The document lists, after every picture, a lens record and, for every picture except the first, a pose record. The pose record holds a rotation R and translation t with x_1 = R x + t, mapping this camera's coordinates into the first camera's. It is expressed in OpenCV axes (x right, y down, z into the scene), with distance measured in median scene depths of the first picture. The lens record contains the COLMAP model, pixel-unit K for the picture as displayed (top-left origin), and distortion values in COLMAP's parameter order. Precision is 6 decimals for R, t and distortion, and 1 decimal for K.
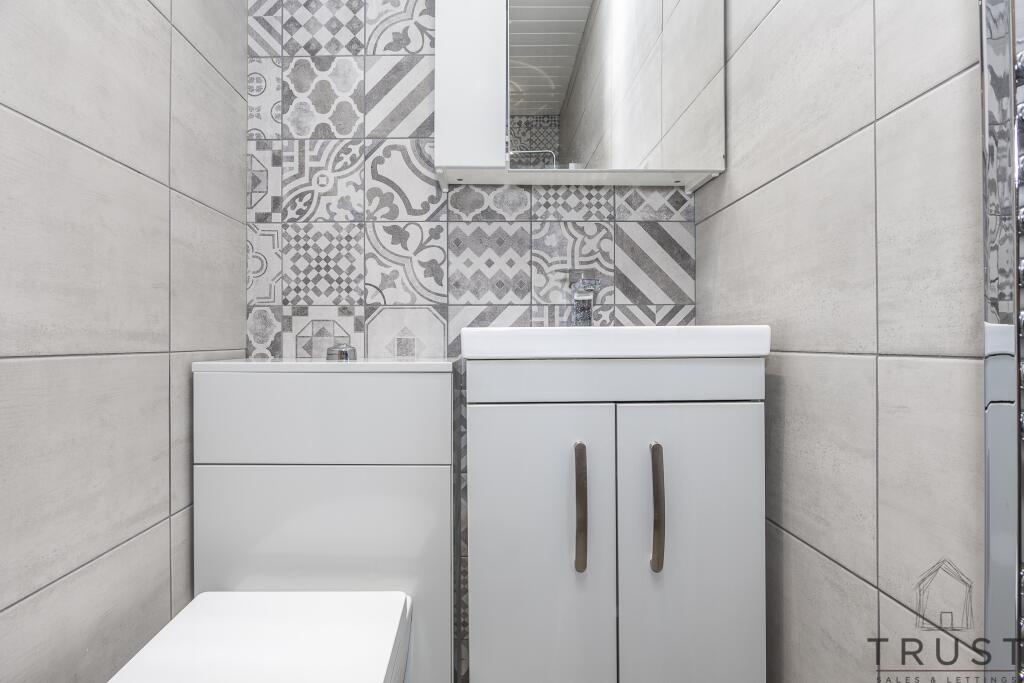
lens RADIAL K [[535.7, 0, 509.3], [0, 535.7, 337.4], [0, 0, 1]] dist [-0.011549, 0.000786]
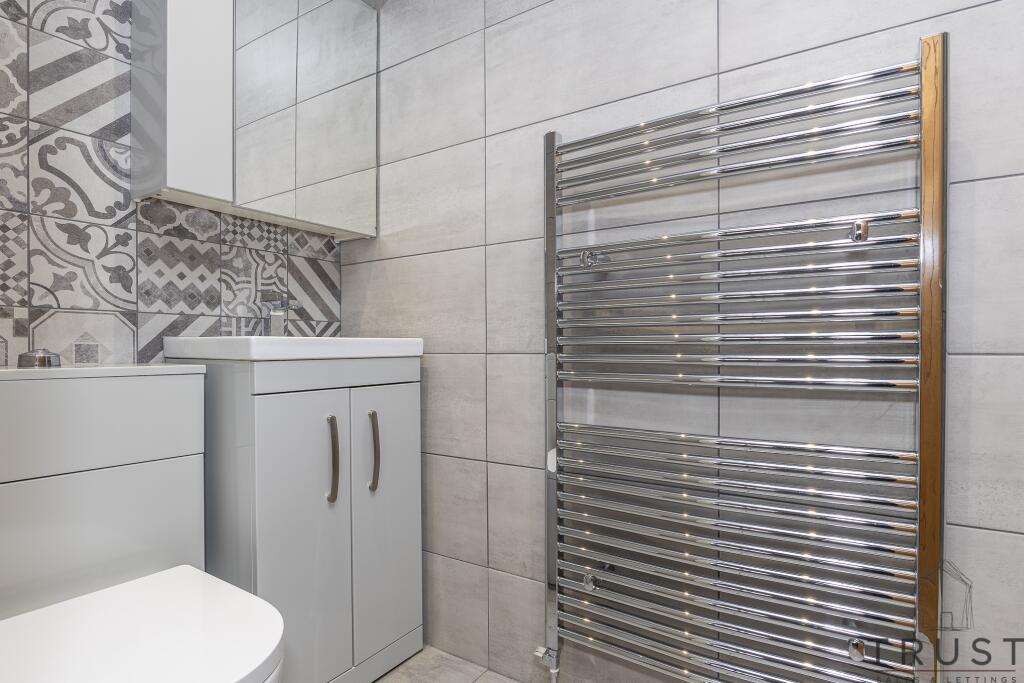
lens RADIAL K [[535.7, 0, 514.8], [0, 535.7, 346.9], [0, 0, 1]] dist [-0.011549, 0.000786]
pose [[0.566563, 0.005355, 0.824001, -0.546632], [-0.004048, 0.999985, -0.003715, 0.006813], [-0.824008, -0.001231, 0.566576, -0.173830]]
